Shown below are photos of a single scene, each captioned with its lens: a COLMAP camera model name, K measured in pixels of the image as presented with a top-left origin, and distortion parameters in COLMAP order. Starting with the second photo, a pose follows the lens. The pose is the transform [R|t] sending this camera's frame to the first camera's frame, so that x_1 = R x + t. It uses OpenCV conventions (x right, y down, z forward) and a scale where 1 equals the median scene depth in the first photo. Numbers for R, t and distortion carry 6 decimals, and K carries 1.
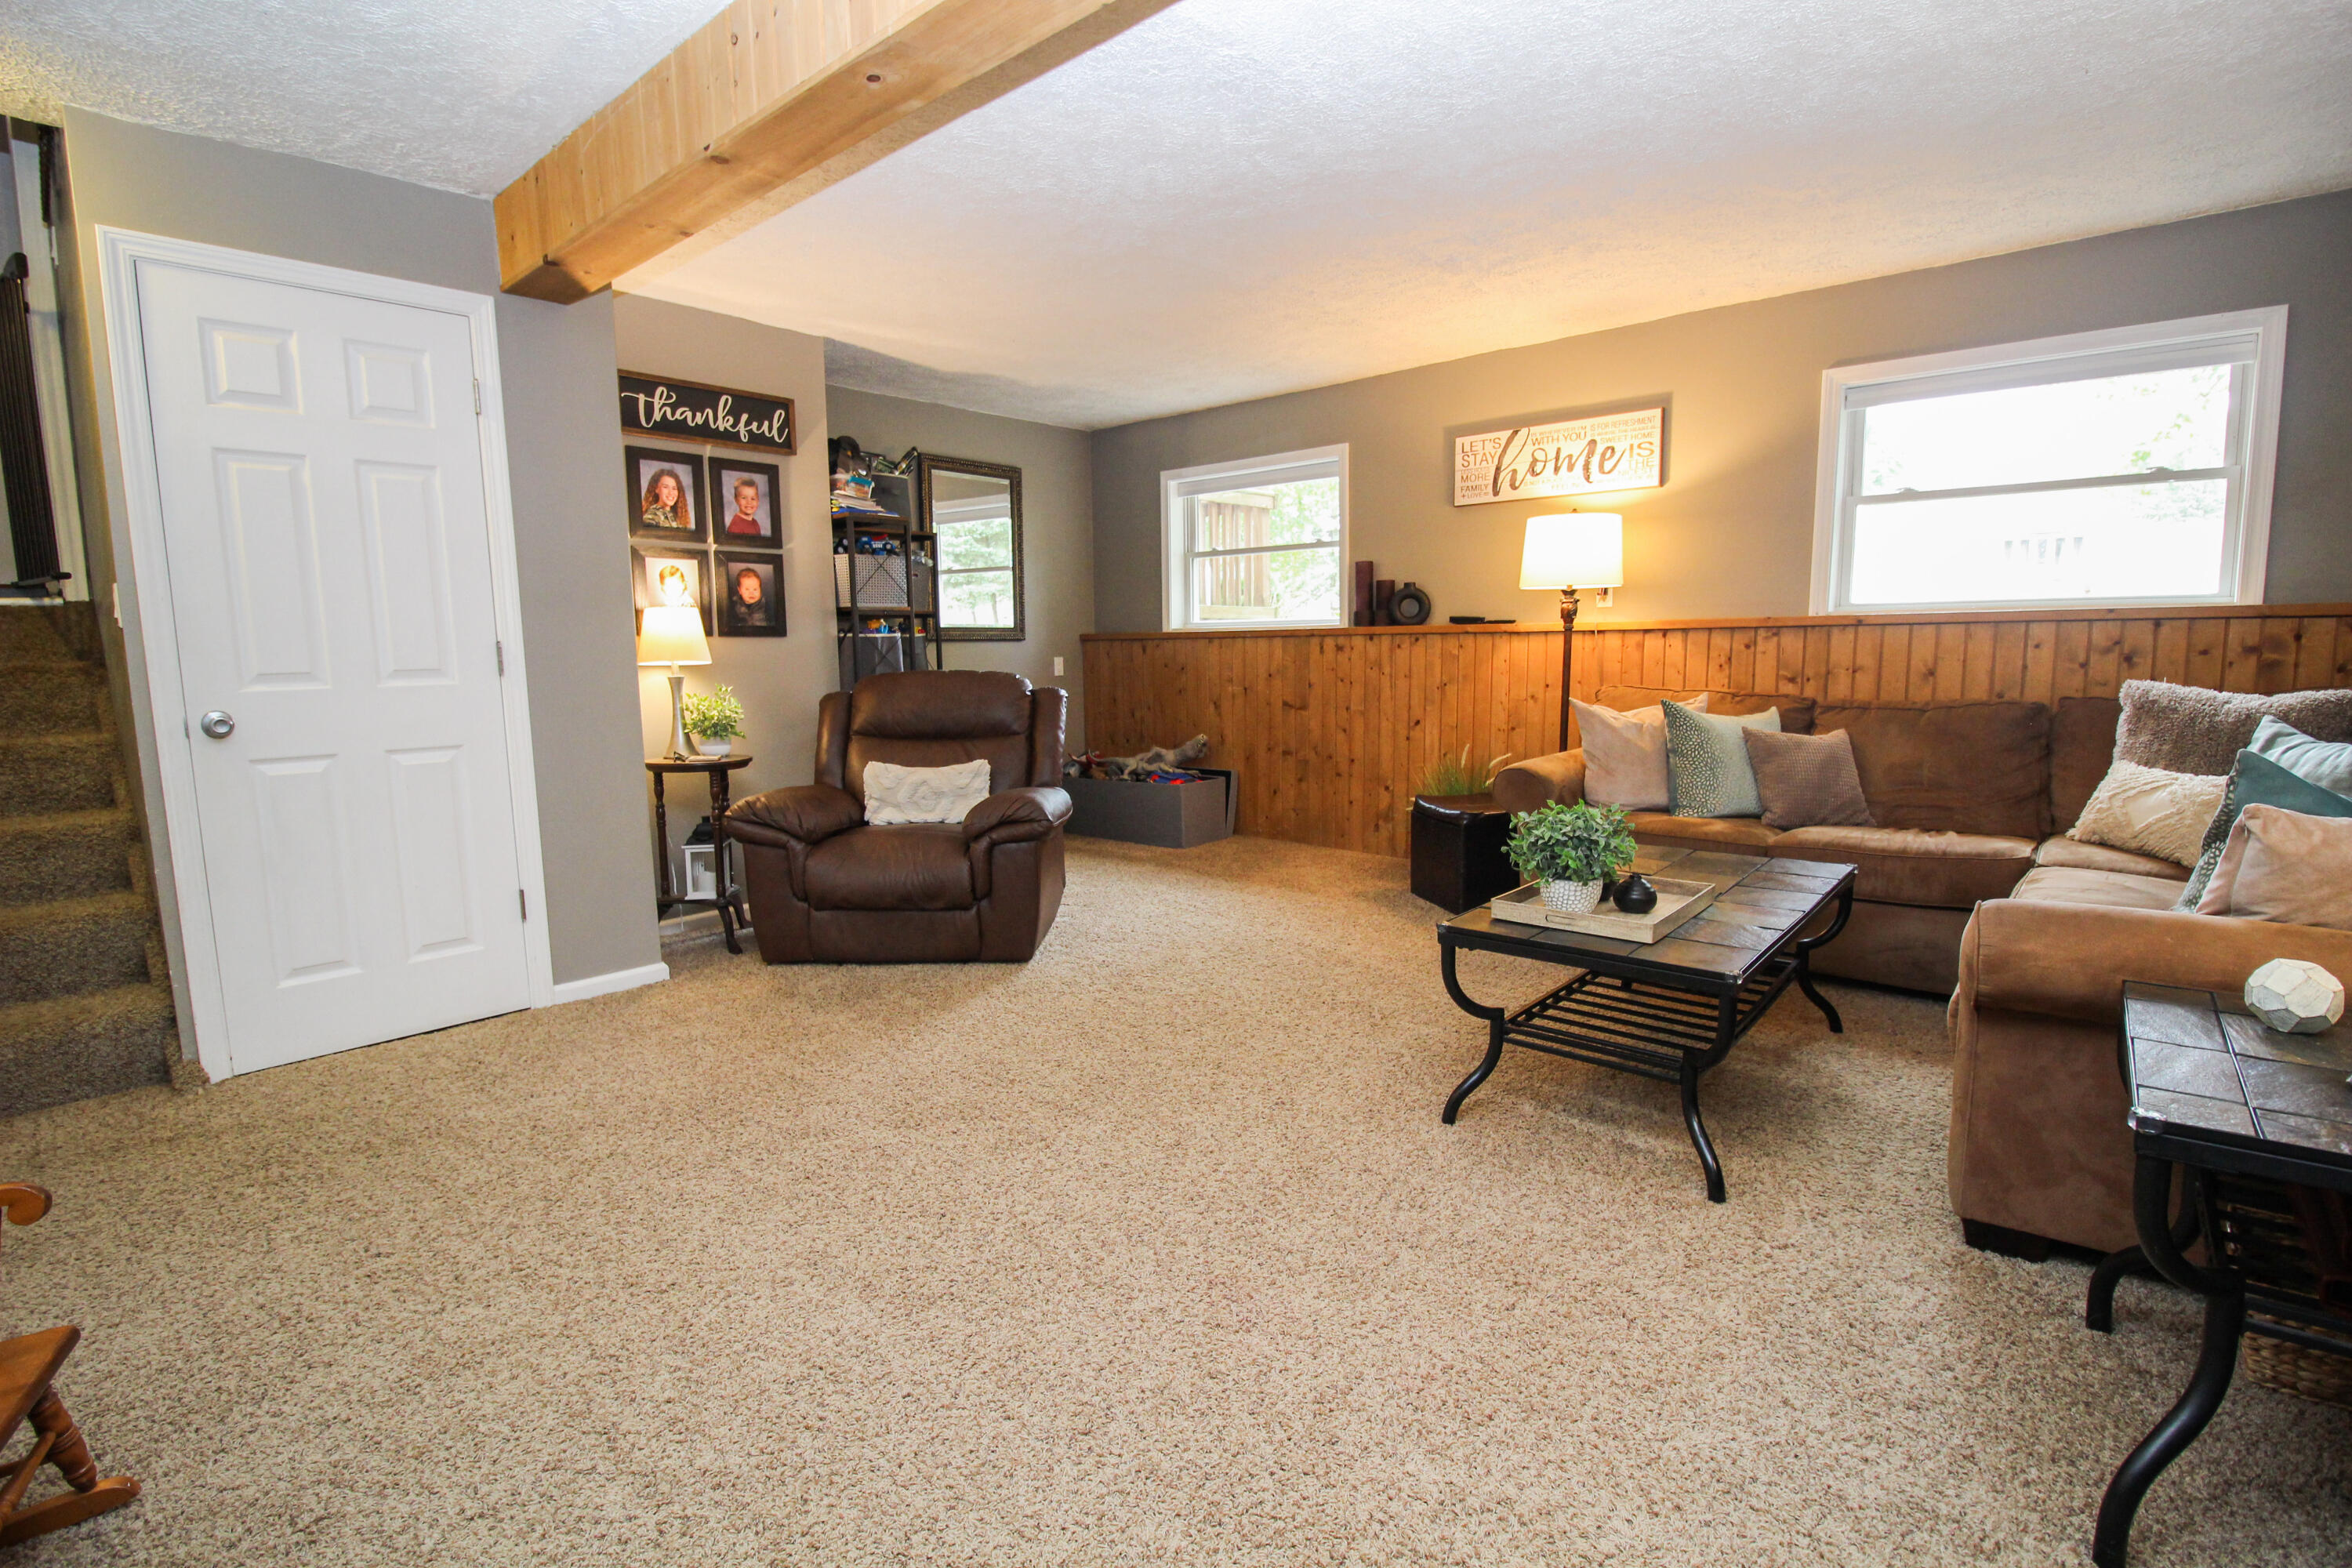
lens RADIAL K [[1087.0, 0, 1180.4], [0, 1087.0, 781.0], [0, 0, 1]] dist [-0.001269, -0.012849]
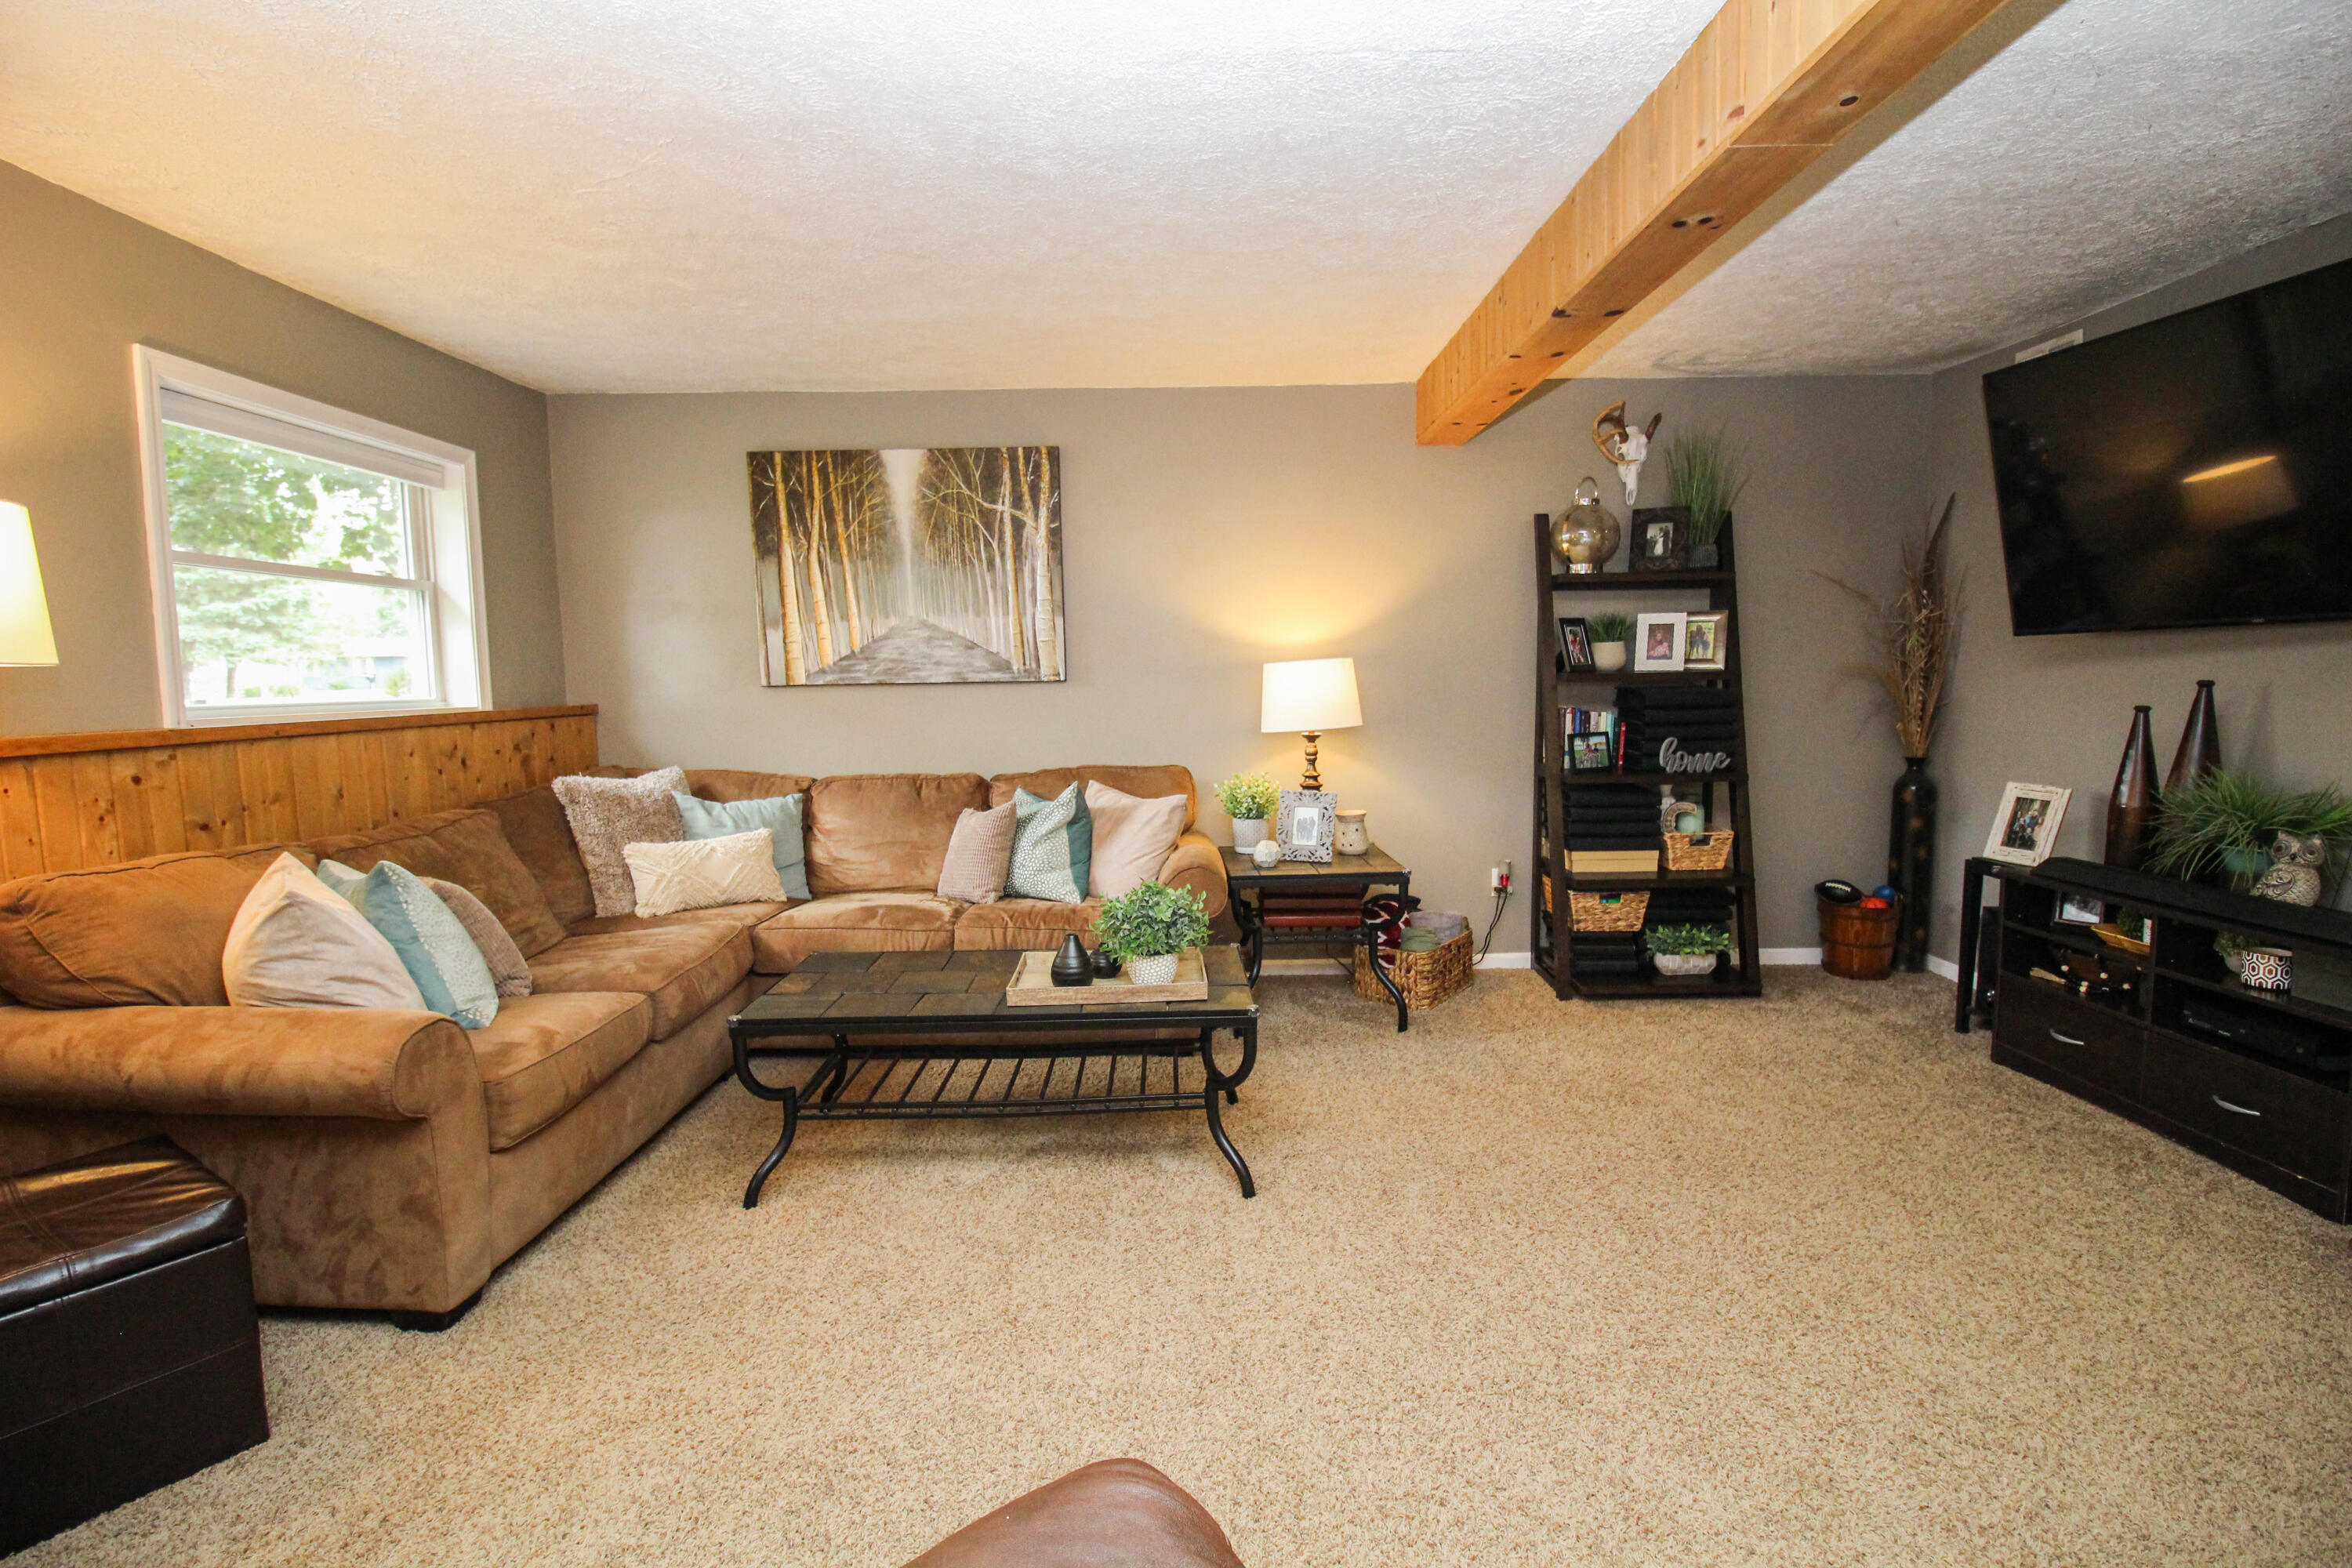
lens RADIAL K [[1087.0, 0, 1186.0], [0, 1087.0, 779.8], [0, 0, 1]] dist [-0.001269, -0.012849]
pose [[-0.662358, -0.044587, 0.747860, -0.267152], [0.120103, 0.978998, 0.164739, -0.145236], [-0.739498, 0.198936, -0.643092, 0.914036]]
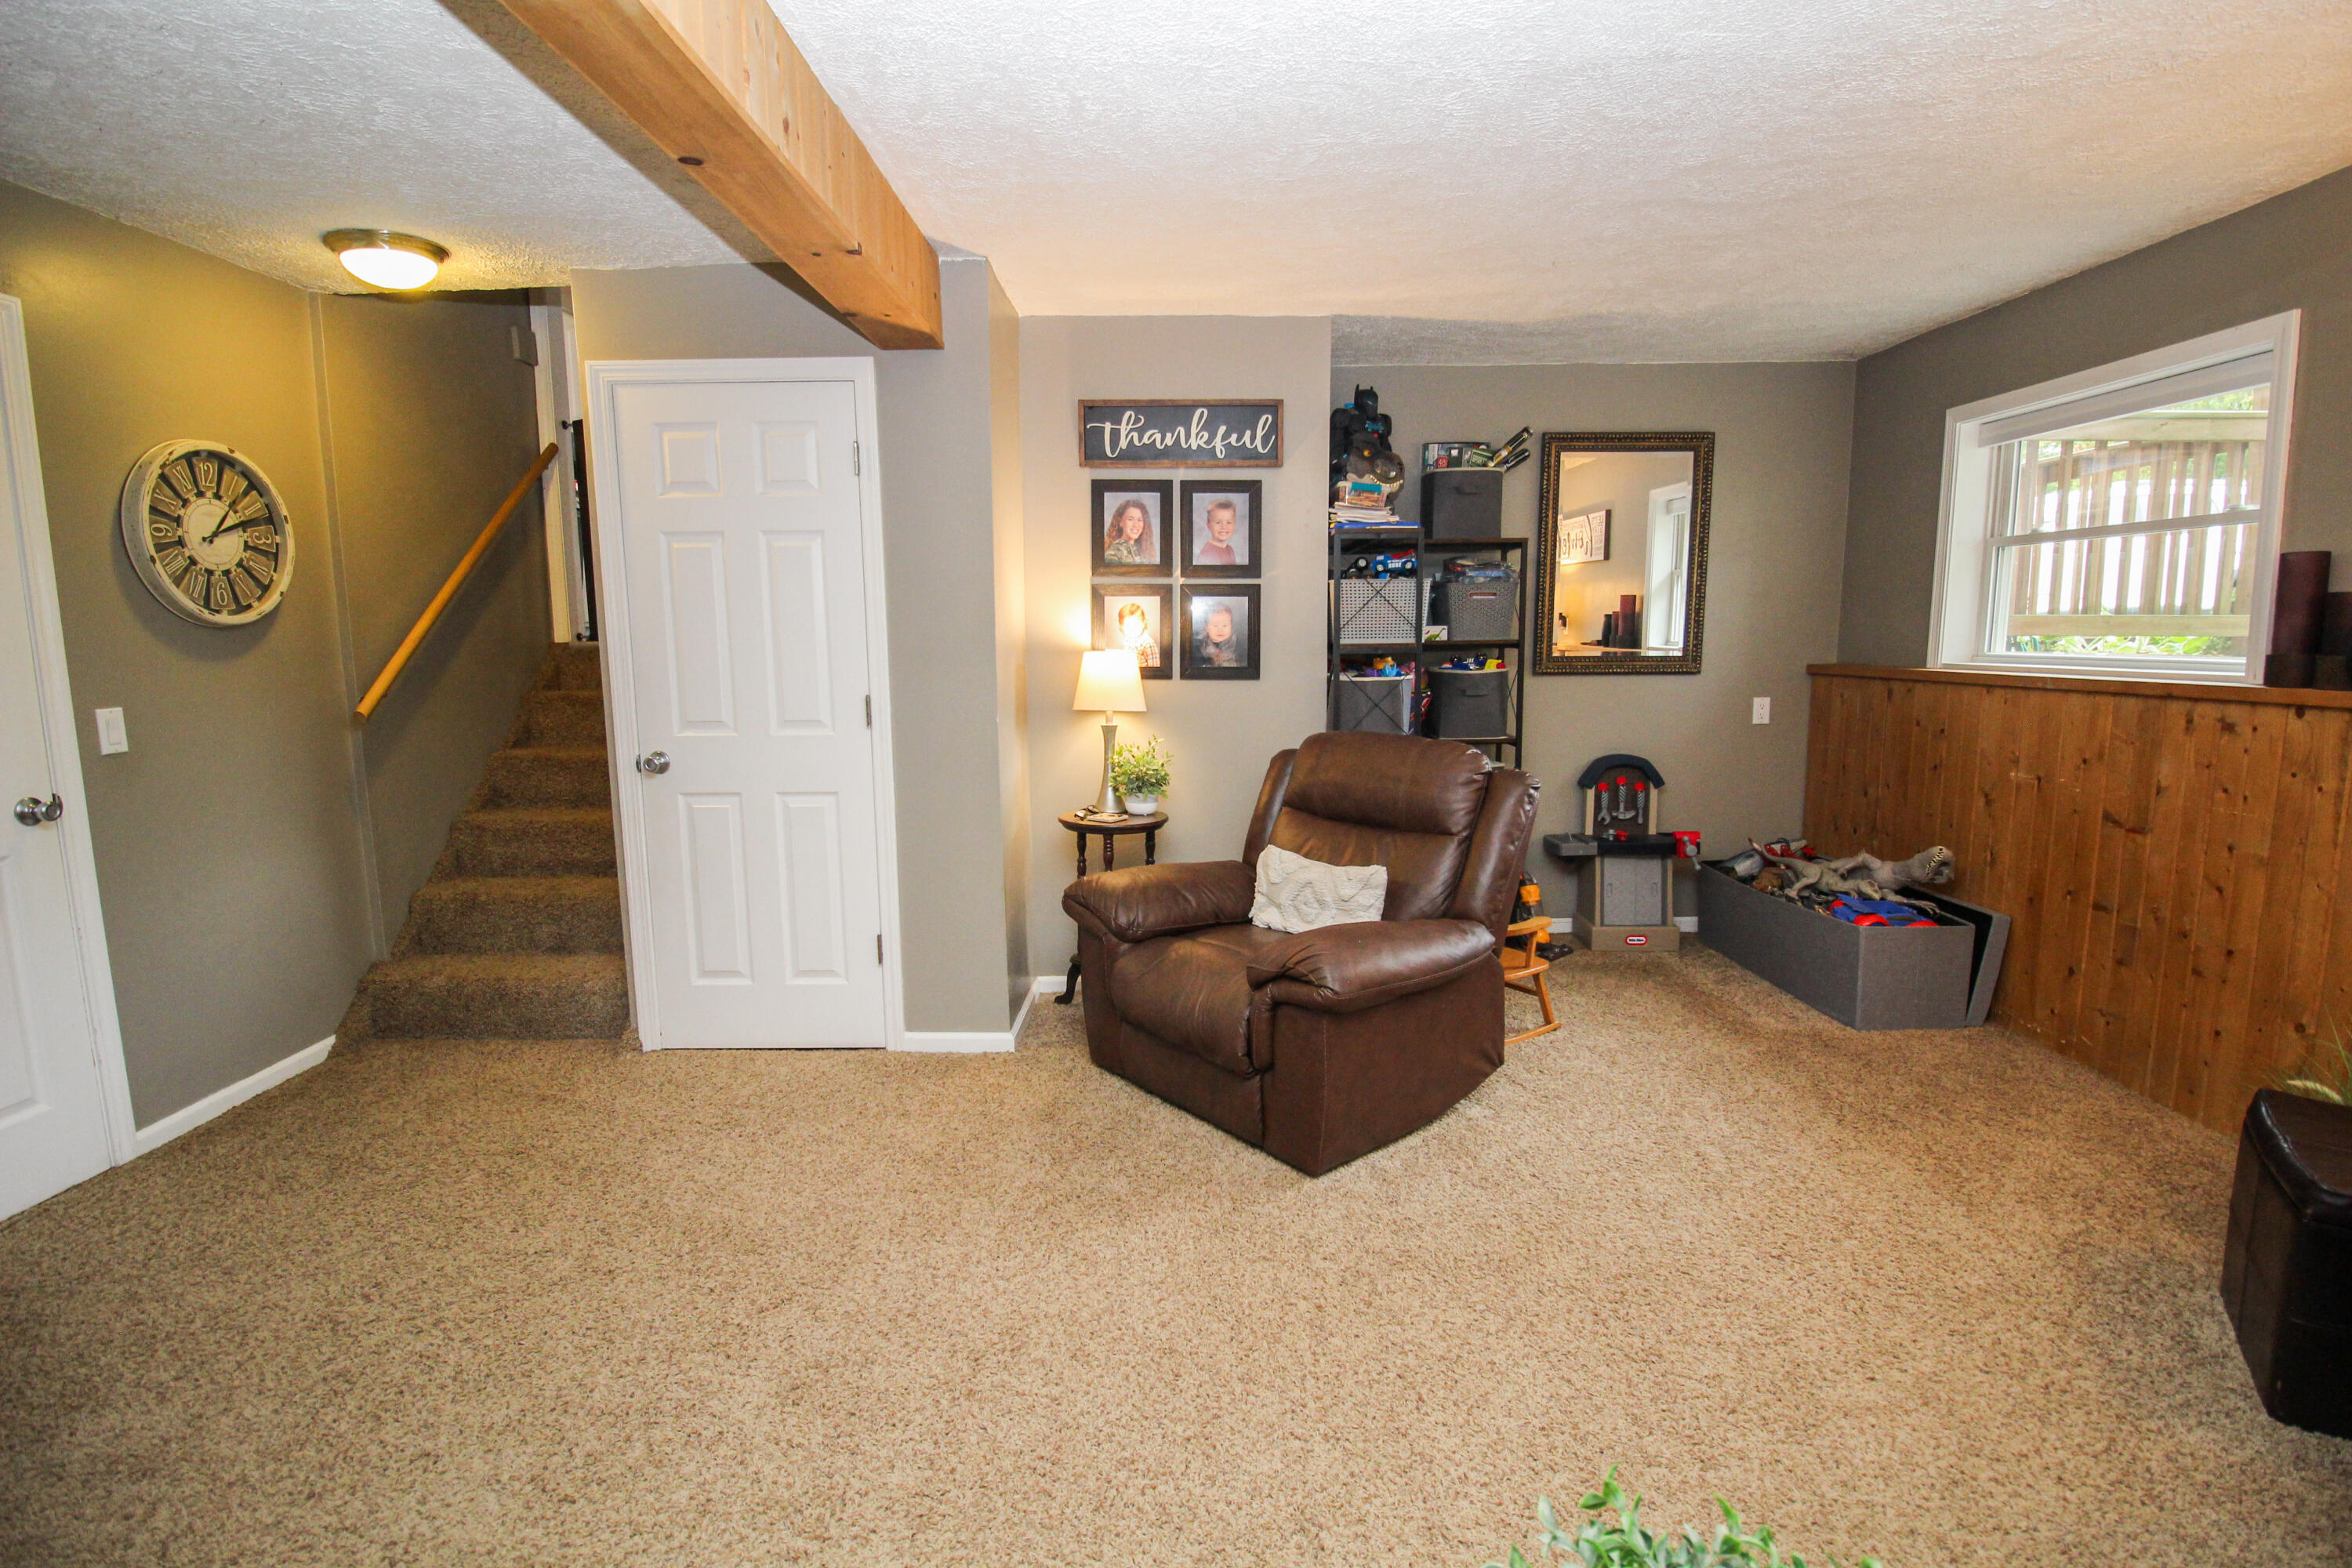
lens RADIAL K [[1087.0, 0, 1176.0], [0, 1087.0, 777.9], [0, 0, 1]] dist [-0.001269, -0.012849]
pose [[0.658593, 0.106376, -0.744942, 0.245476], [-0.096229, 0.993736, 0.056829, -0.099105], [0.746321, 0.034258, 0.664704, 0.385556]]
